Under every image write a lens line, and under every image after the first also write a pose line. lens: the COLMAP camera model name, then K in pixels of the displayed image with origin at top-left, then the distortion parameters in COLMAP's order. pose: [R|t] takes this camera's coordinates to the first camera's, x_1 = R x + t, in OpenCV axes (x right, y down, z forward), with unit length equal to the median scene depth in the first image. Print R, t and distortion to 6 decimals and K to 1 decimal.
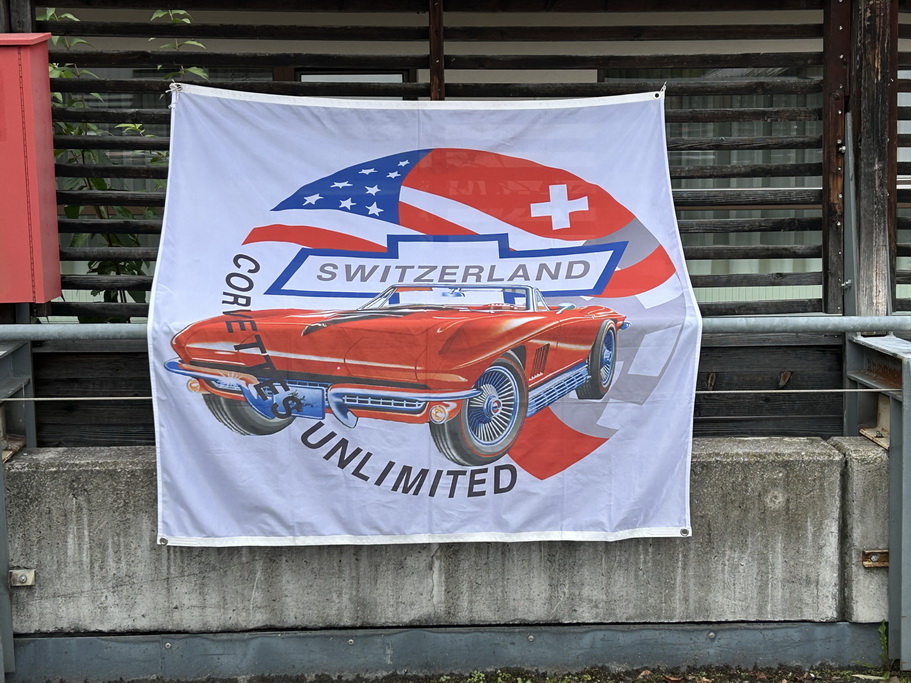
lens RADIAL K [[1793.5, 0, 455.5], [0, 1793.5, 341.5], [0, 0, 1]] dist [-0.026118, -0.058769]
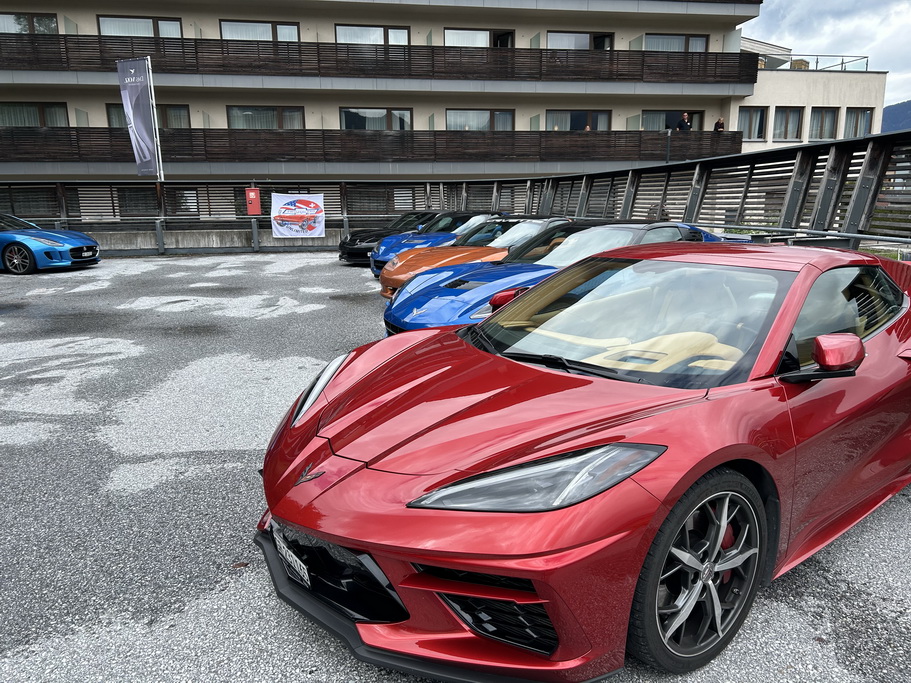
lens RADIAL K [[681.6, 0, 455.5], [0, 681.6, 341.5], [0, 0, 1]] dist [0.005374, -0.001326]
pose [[0.992439, -0.035004, 0.117638, 0.398085], [0.025736, 0.996510, 0.079402, 0.422956], [-0.120007, -0.075774, 0.989877, -3.080859]]
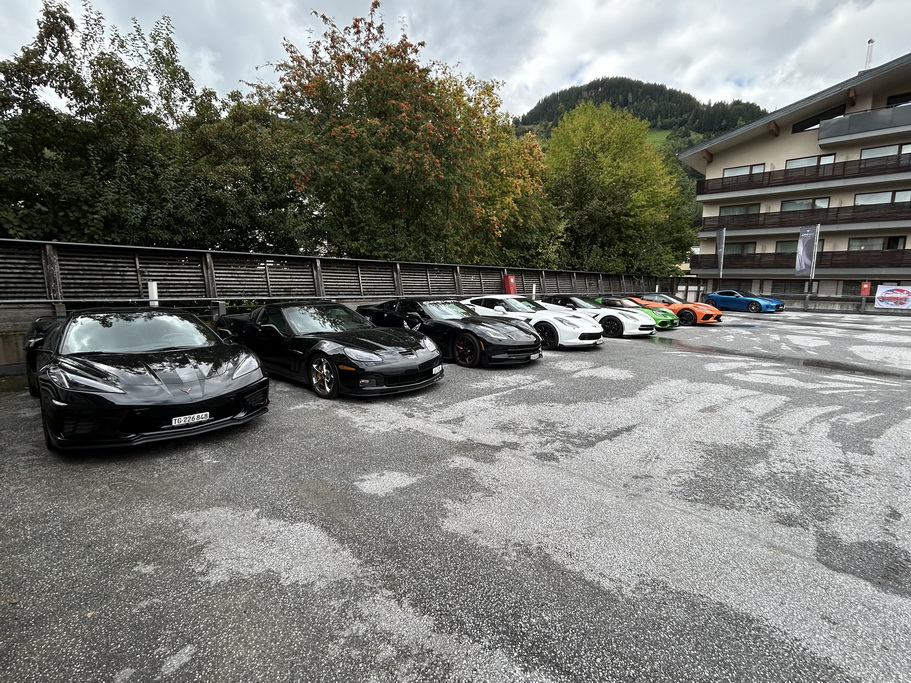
lens RADIAL K [[437.1, 0, 455.5], [0, 437.1, 341.5], [0, 0, 1]] dist [-0.000247, -0.000035]
pose [[0.668282, 0.111277, -0.735538, 0.352897], [-0.109850, 0.992671, 0.050372, 0.771294], [0.735753, 0.047136, 0.675608, -5.873379]]
